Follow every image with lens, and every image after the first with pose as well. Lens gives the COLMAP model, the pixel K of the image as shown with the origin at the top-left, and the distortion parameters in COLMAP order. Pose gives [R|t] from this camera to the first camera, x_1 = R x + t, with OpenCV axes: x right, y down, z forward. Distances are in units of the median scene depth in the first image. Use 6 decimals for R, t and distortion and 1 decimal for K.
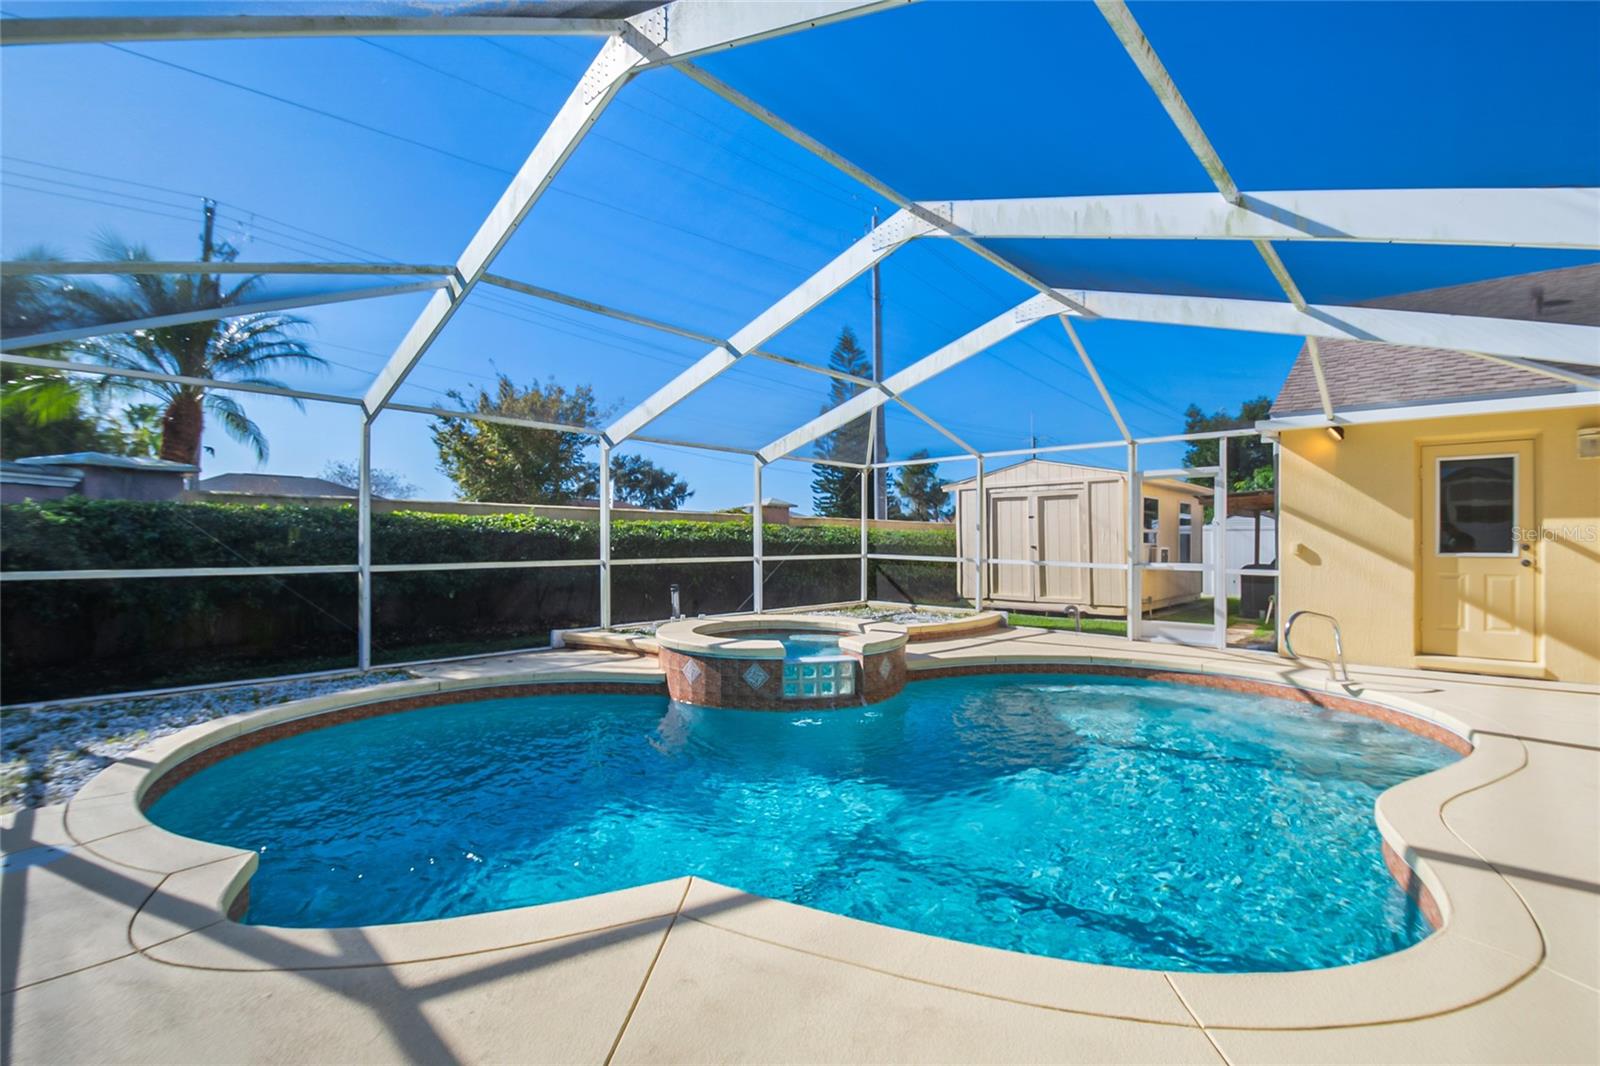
lens RADIAL K [[701.3, 0, 815.7], [0, 701.3, 546.4], [0, 0, 1]] dist [-0.001686, -0.000541]
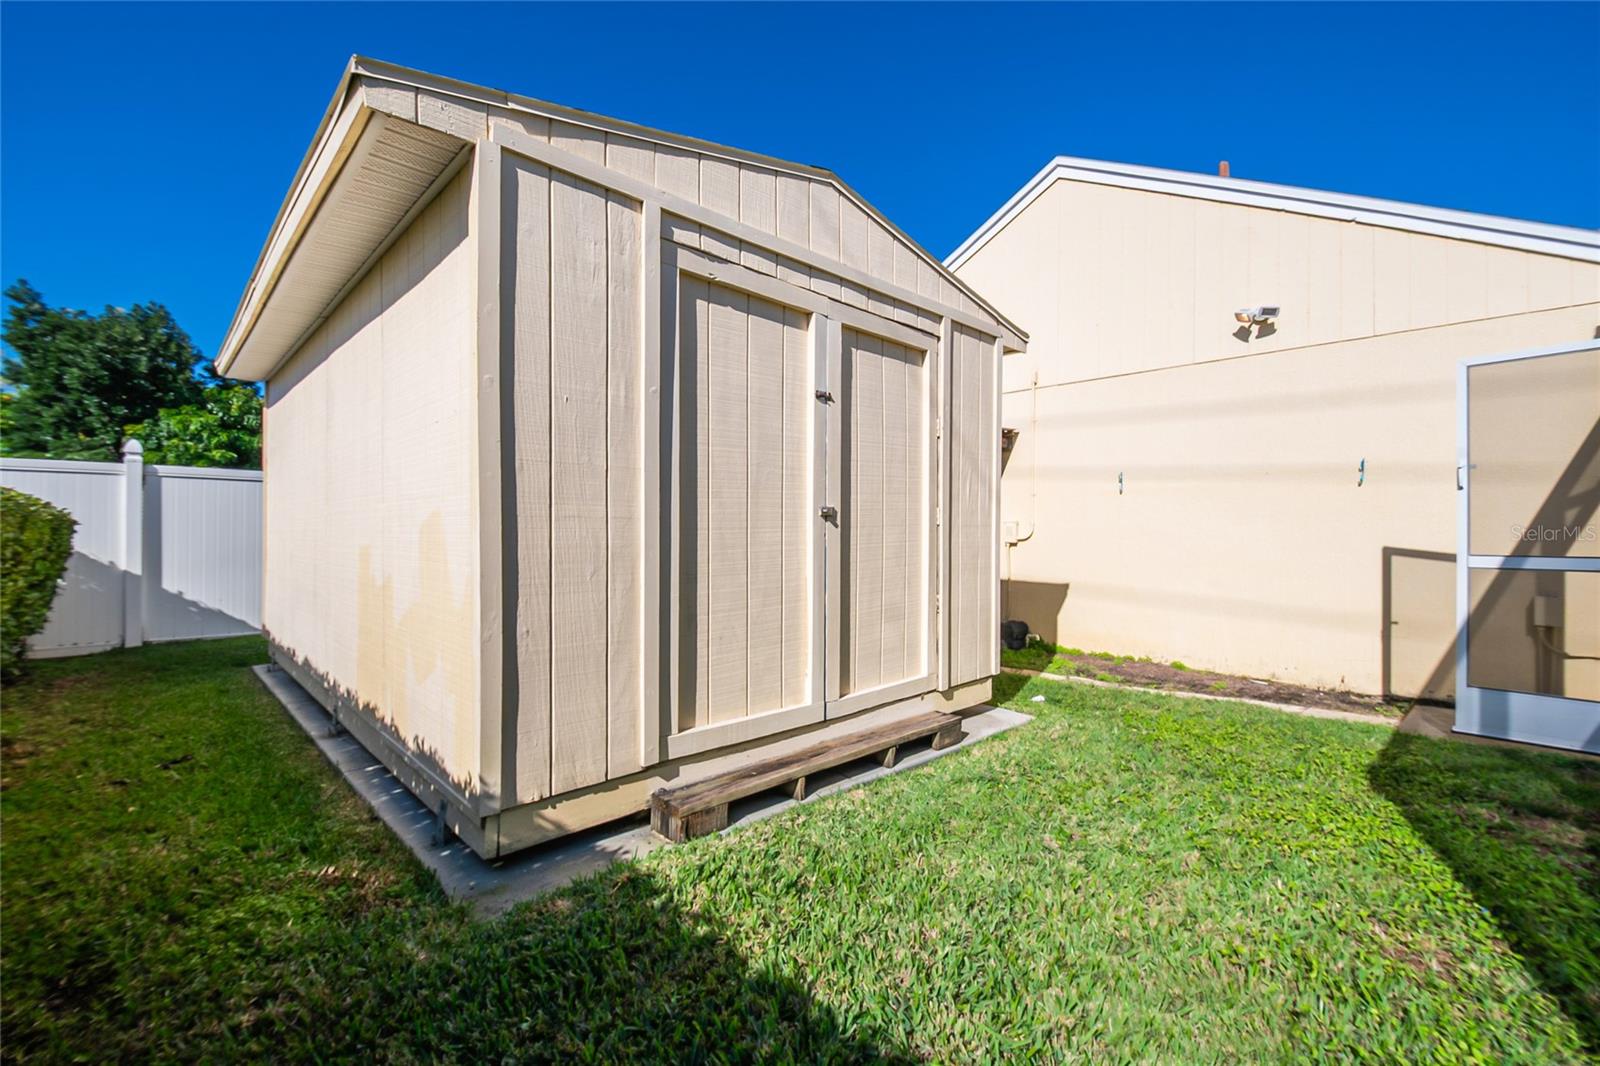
lens RADIAL K [[685.6, 0, 803.0], [0, 685.6, 526.0], [0, 0, 1]] dist [-0.000673, -0.007354]
pose [[0.059213, 0.004781, 0.998234, 0.109888], [-0.003010, 0.999985, -0.004611, 0.014087], [-0.998241, -0.002732, 0.059227, 1.961343]]
